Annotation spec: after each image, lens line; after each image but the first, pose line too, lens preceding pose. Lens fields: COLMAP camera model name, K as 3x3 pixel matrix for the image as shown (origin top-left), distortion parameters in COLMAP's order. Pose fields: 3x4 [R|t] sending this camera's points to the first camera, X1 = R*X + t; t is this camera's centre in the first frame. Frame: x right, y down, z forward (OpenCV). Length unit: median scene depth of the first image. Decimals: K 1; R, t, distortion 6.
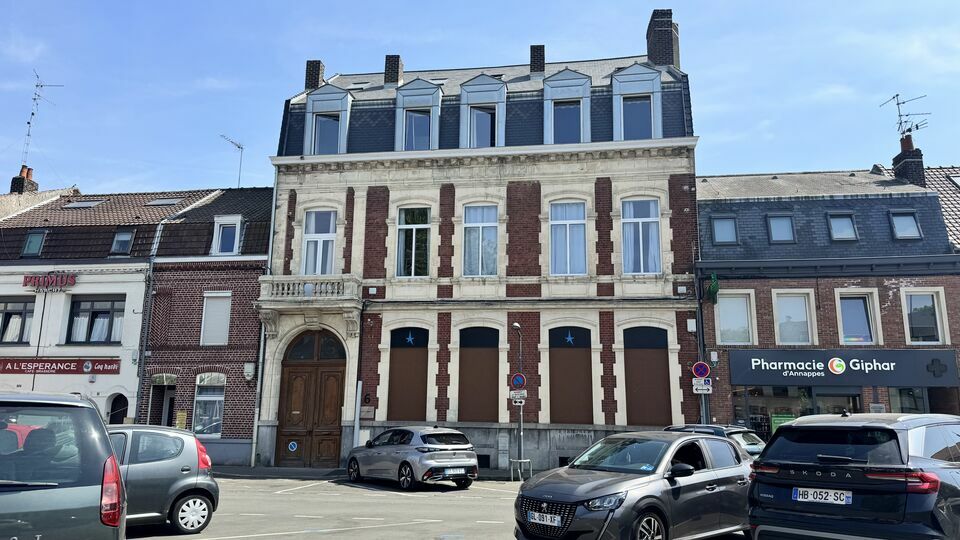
lens RADIAL K [[677.3, 0, 475.6], [0, 677.3, 263.4], [0, 0, 1]] dist [0.024968, -0.038230]
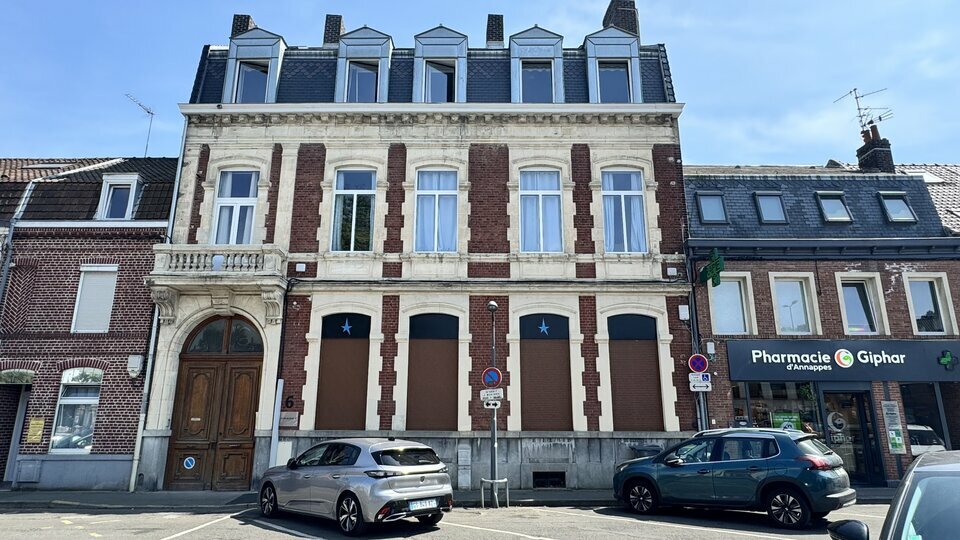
lens RADIAL K [[570.3, 0, 473.9], [0, 570.3, 264.3], [0, 0, 1]] dist [-0.039642, 0.023108]
pose [[0.987405, 0.030878, 0.155170, -0.055163], [-0.023270, 0.998447, -0.050608, 0.068052], [-0.156492, 0.046359, 0.986591, 0.307194]]
